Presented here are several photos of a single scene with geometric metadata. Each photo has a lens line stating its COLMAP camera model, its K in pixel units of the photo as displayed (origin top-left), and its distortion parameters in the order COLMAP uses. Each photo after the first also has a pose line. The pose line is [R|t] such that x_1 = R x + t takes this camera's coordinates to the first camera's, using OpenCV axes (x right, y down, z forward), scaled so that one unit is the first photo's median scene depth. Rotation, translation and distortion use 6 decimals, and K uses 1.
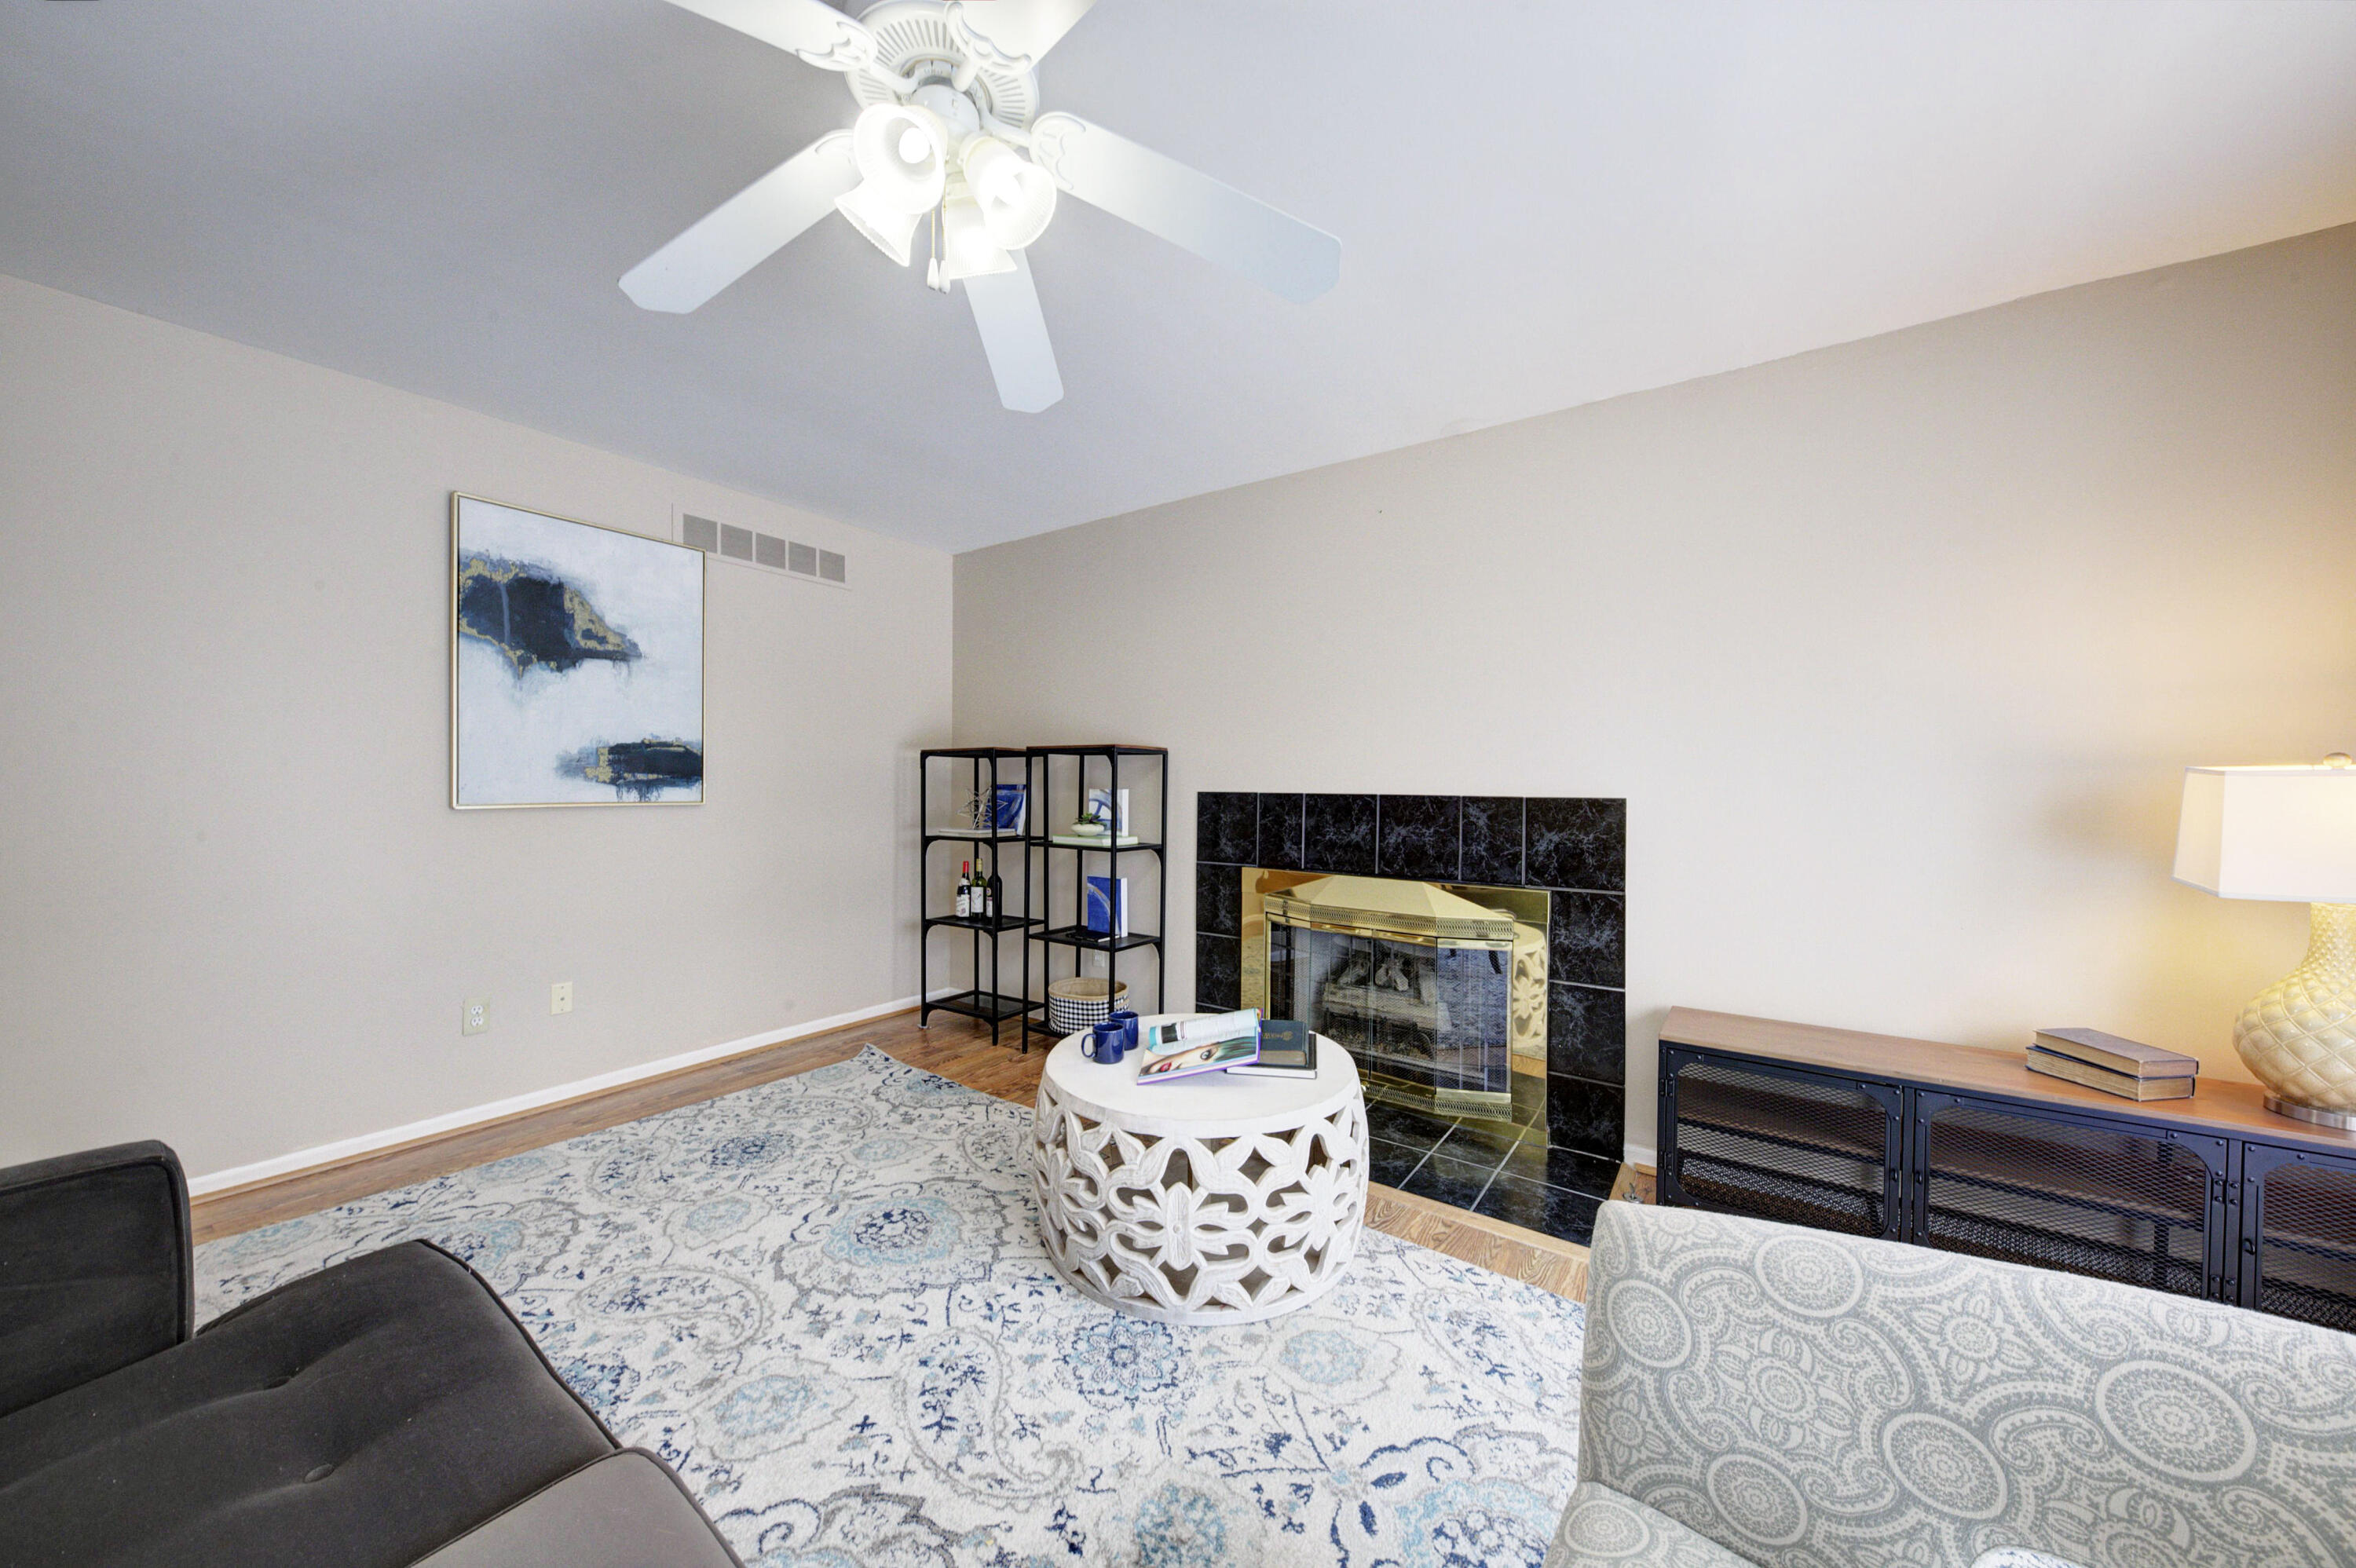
lens RADIAL K [[805.8, 0, 1179.9], [0, 805.8, 792.1], [0, 0, 1]] dist [0.010633, -0.007887]
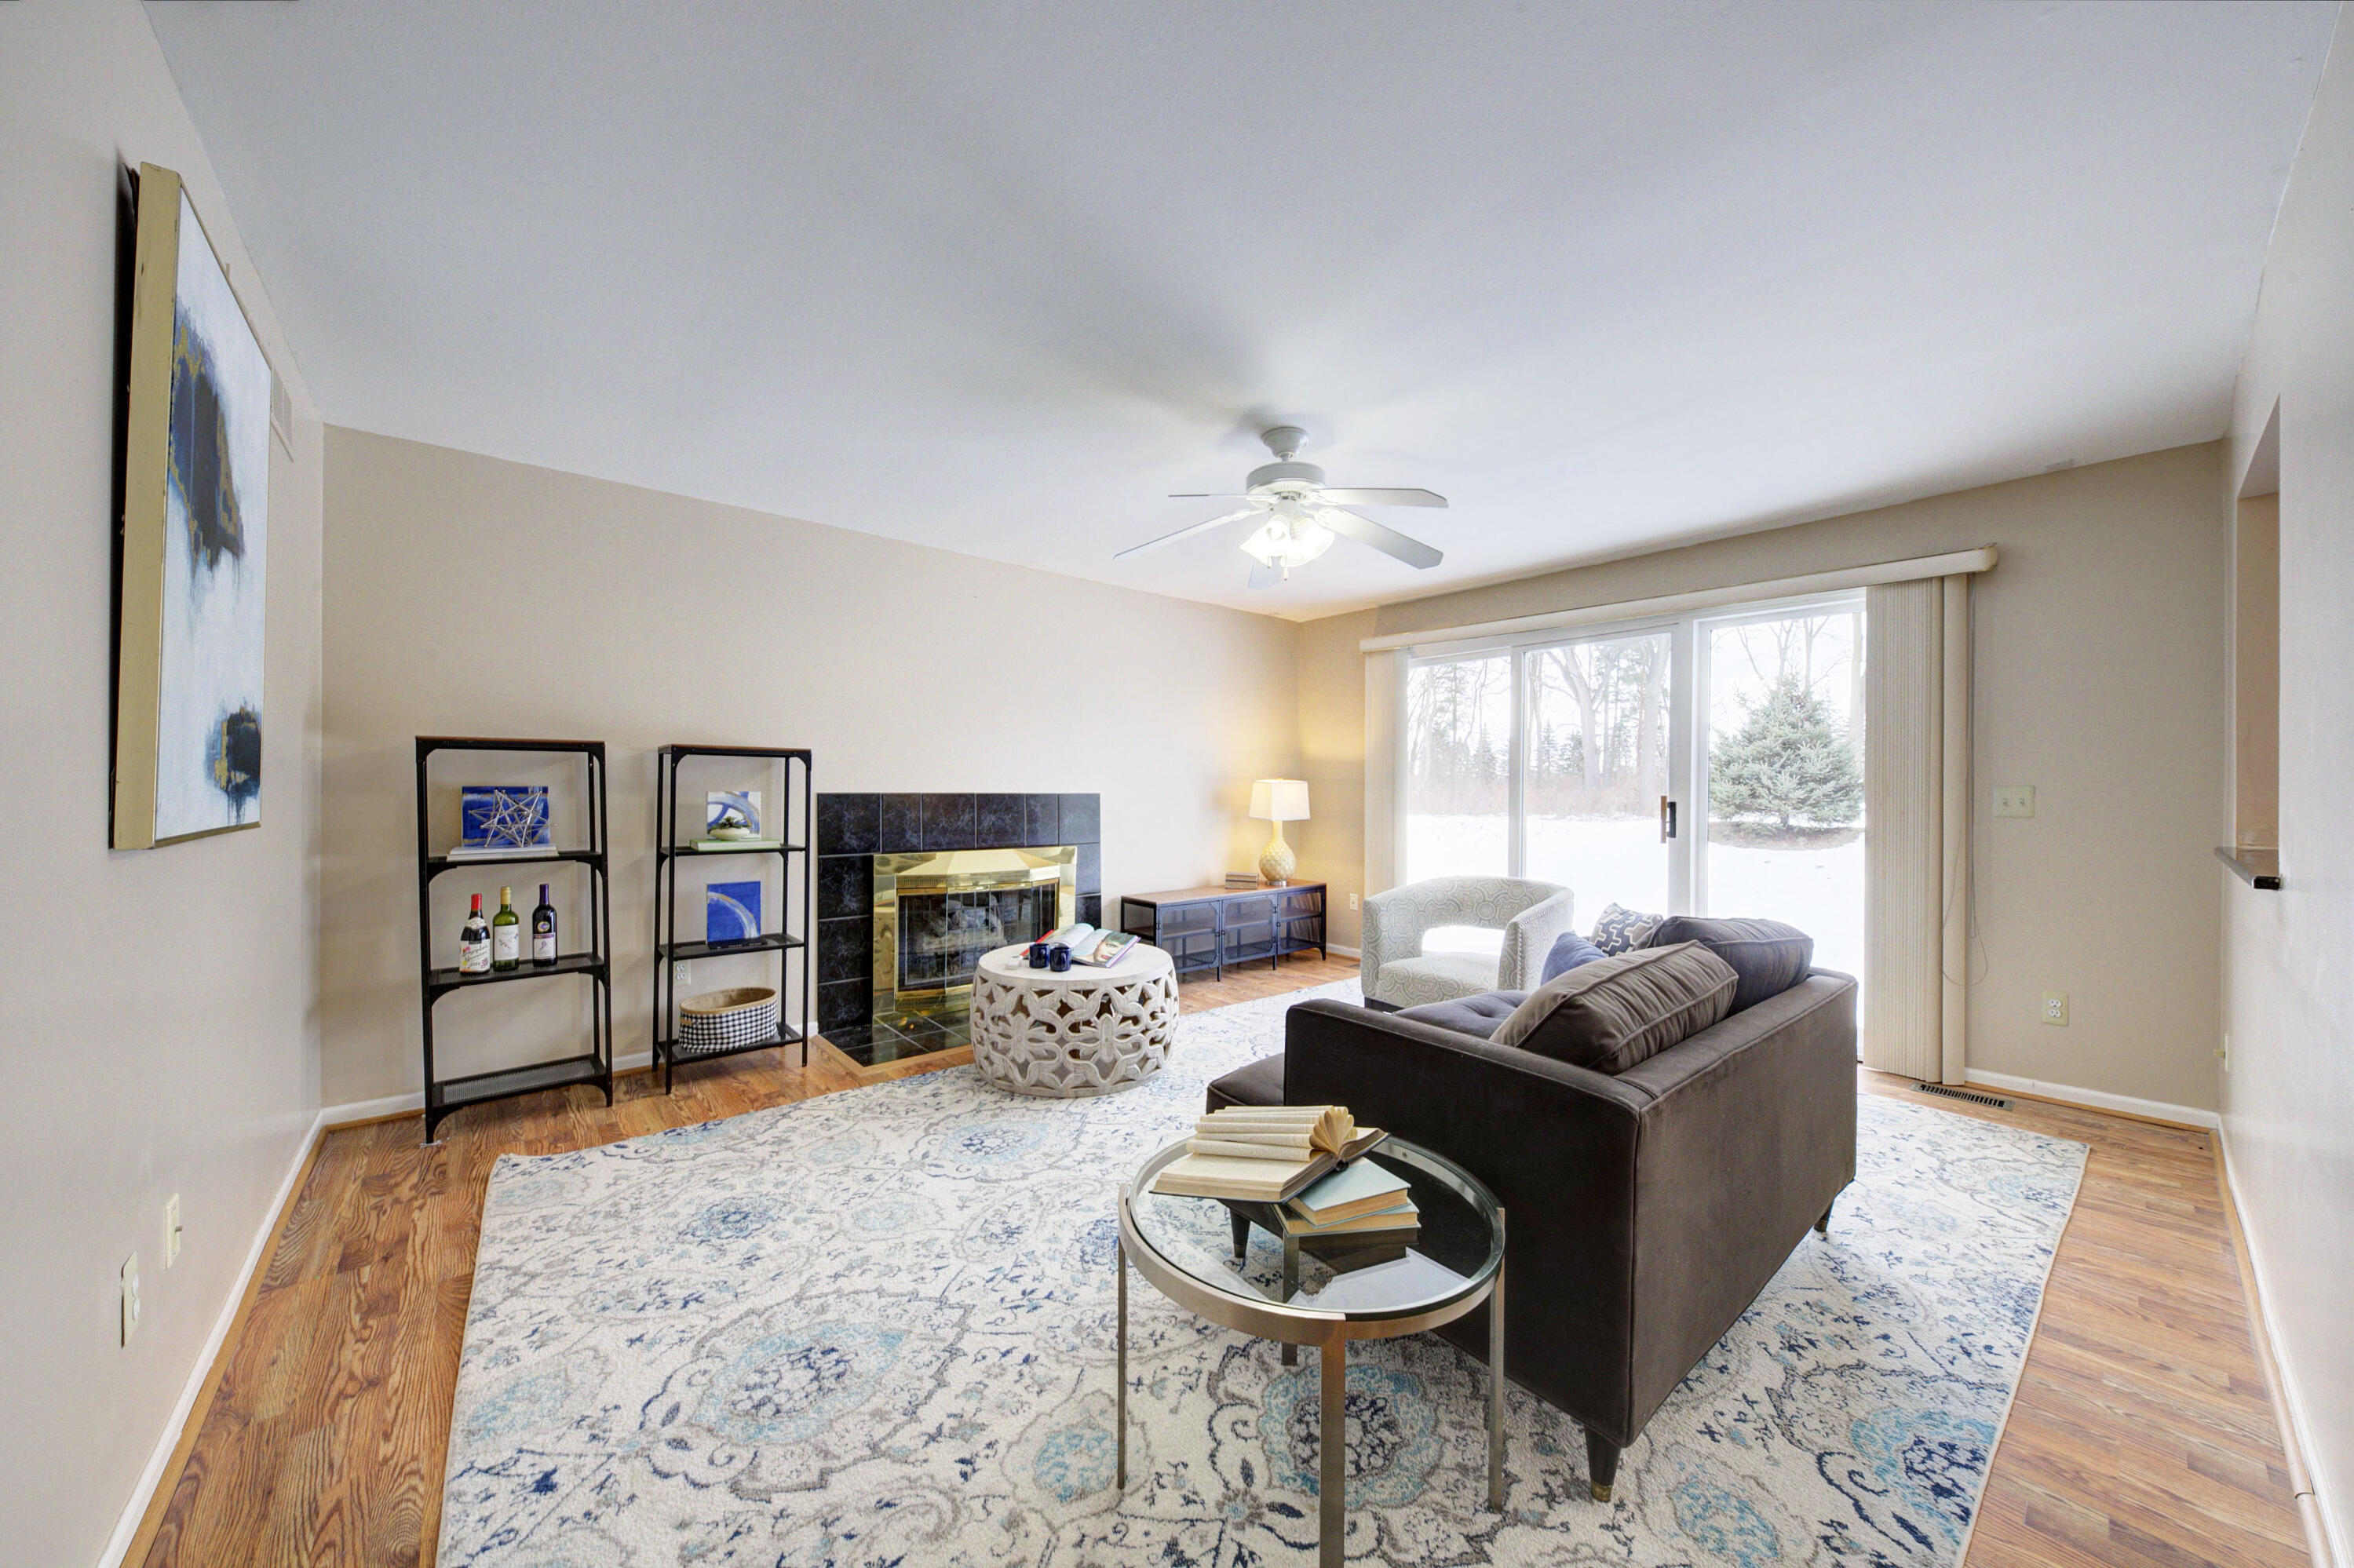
lens RADIAL K [[811.8, 0, 1190.9], [0, 811.8, 790.2], [0, 0, 1]] dist [0.002427, -0.004720]
pose [[0.240449, -0.009760, 0.970613, -1.064090], [0.003385, 0.999952, 0.009216, -0.013867], [-0.970656, 0.001069, 0.240470, 0.279471]]
